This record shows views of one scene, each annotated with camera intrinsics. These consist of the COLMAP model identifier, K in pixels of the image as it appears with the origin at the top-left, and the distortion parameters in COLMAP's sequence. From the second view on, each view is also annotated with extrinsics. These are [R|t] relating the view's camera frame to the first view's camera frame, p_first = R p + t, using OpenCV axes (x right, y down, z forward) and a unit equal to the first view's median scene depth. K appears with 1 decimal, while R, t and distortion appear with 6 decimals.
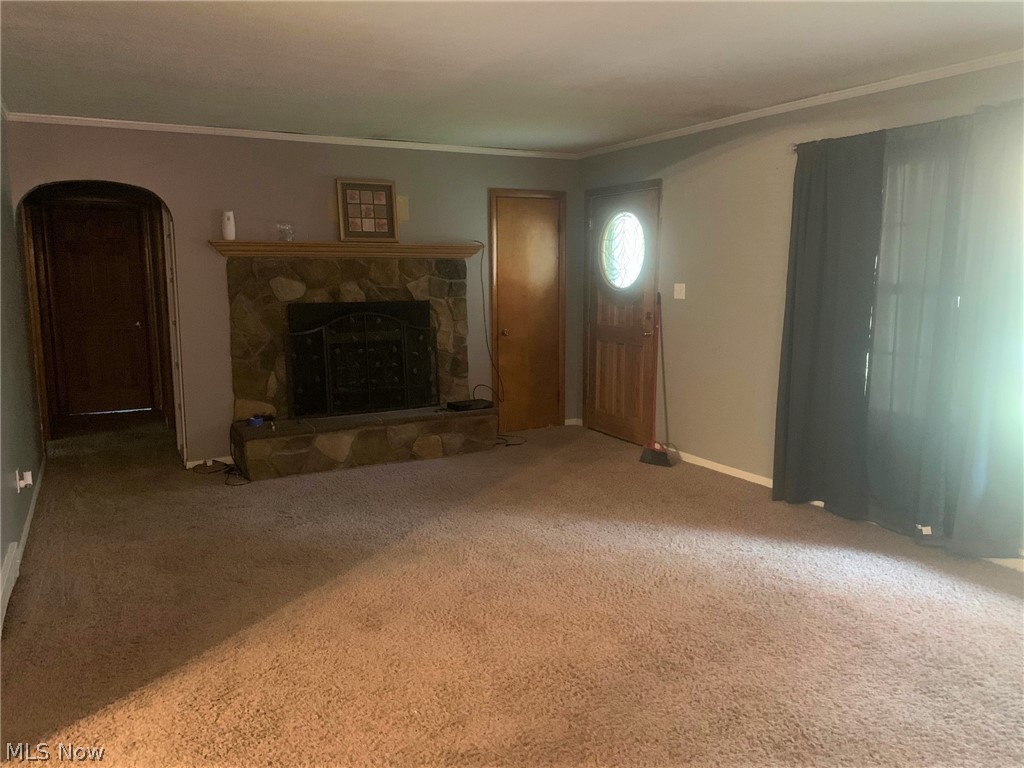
lens RADIAL K [[783.7, 0, 512.0], [0, 783.7, 384.0], [0, 0, 1]] dist [0.089399, -0.003558]
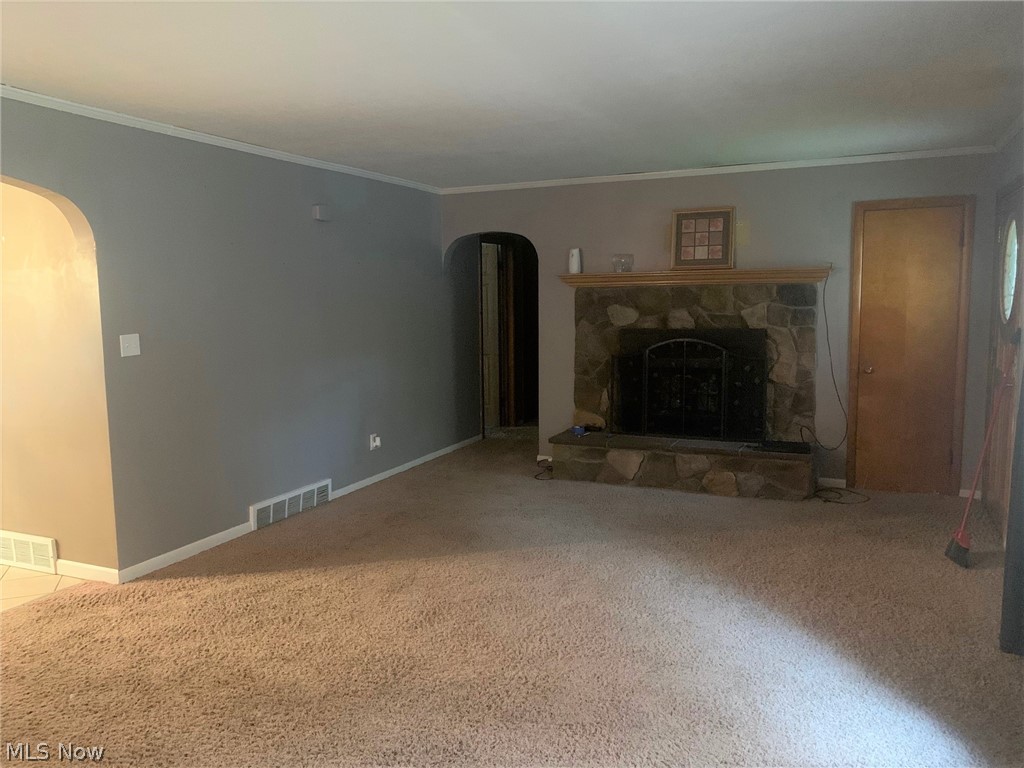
lens RADIAL K [[783.7, 0, 512.0], [0, 783.7, 384.0], [0, 0, 1]] dist [0.089399, -0.003558]
pose [[0.620222, 0.083996, -0.779916, 0.472727], [-0.106524, 0.994059, 0.022346, -0.032575], [0.777159, 0.069220, 0.625485, 0.197939]]
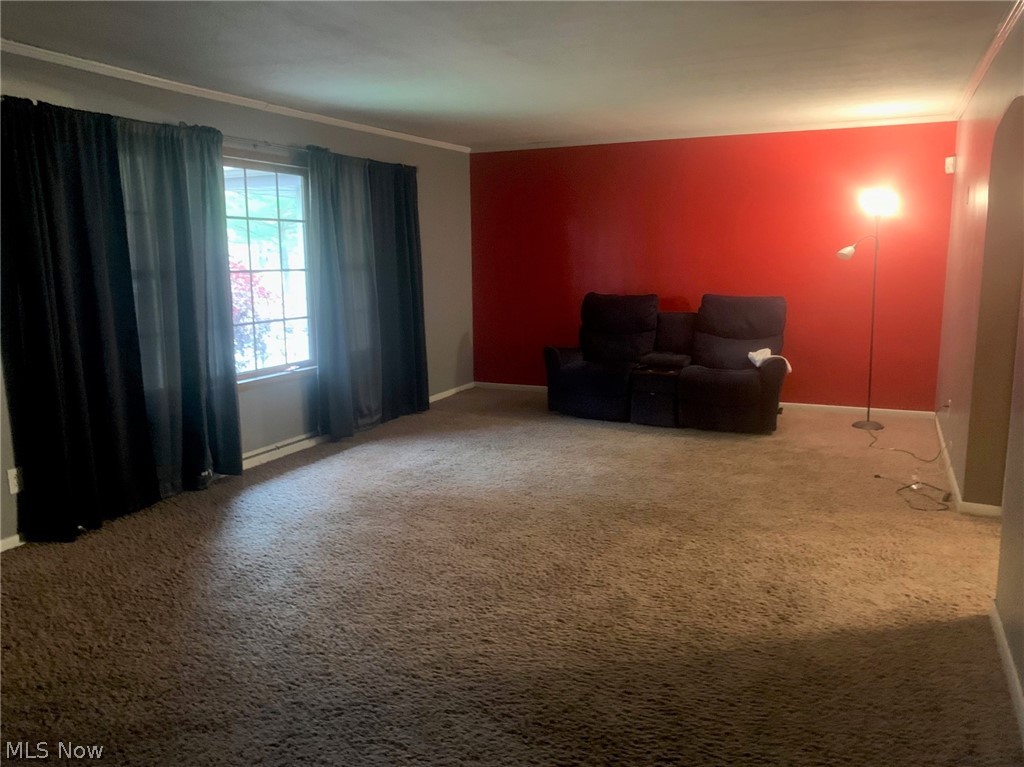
lens RADIAL K [[783.7, 0, 512.0], [0, 783.7, 383.5], [0, 0, 1]] dist [0.089399, -0.003558]
pose [[-0.612693, -0.114263, 0.782017, -0.459003], [0.127368, 0.962283, 0.240393, -0.120022], [-0.779990, 0.246891, -0.575031, 0.877113]]
